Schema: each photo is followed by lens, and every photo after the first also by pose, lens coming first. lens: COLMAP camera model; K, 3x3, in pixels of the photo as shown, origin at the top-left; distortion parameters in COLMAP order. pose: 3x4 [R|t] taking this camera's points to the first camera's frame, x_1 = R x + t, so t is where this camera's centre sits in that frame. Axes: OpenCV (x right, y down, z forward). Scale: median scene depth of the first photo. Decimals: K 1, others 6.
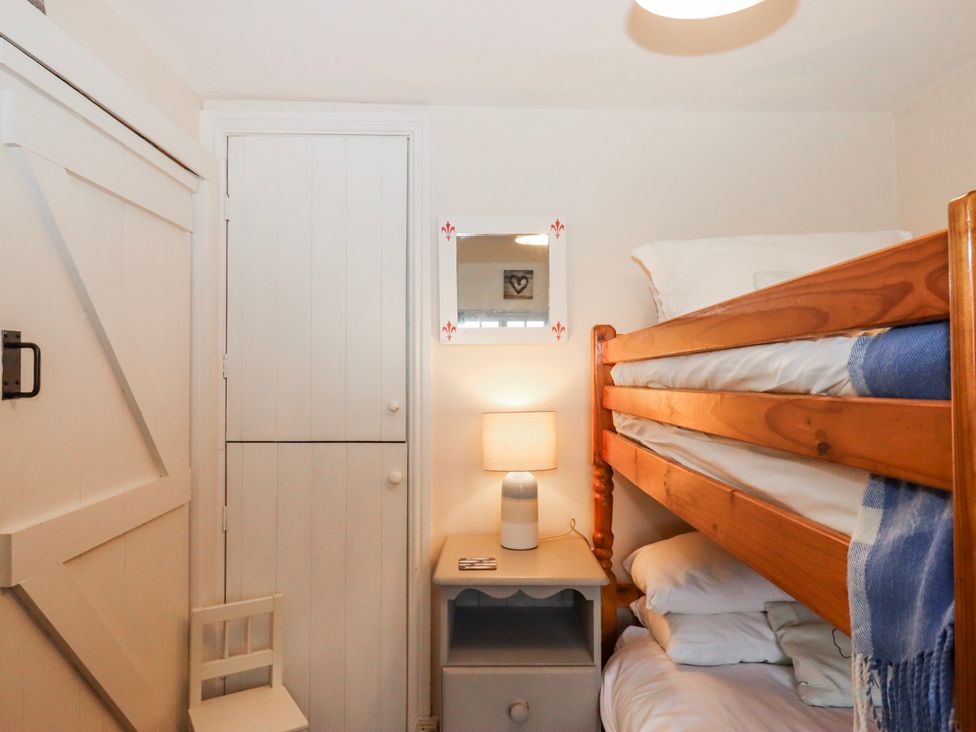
lens RADIAL K [[638.6, 0, 488.0], [0, 638.6, 366.0], [0, 0, 1]] dist [-0.001859, -0.004126]
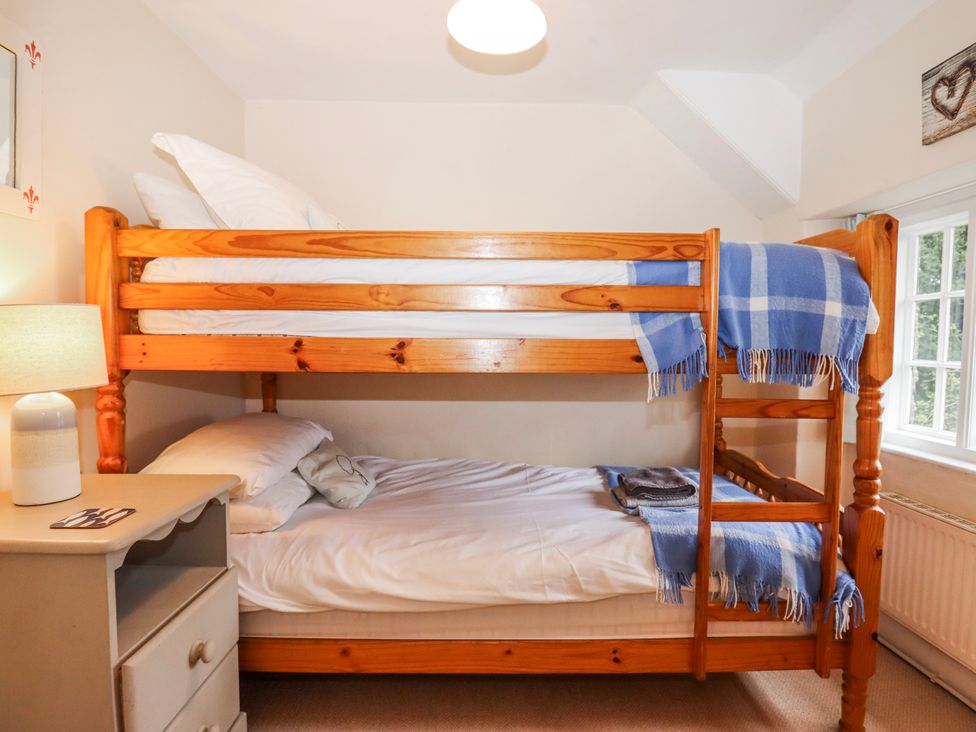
lens RADIAL K [[480.5, 0, 488.0], [0, 480.5, 366.0], [0, 0, 1]] dist [-0.002634, -0.001160]
pose [[-0.006344, -0.040134, 0.999174, -0.467773], [-0.021891, 0.998960, 0.039986, 0.105476], [-0.999740, -0.021619, -0.007216, 0.522696]]
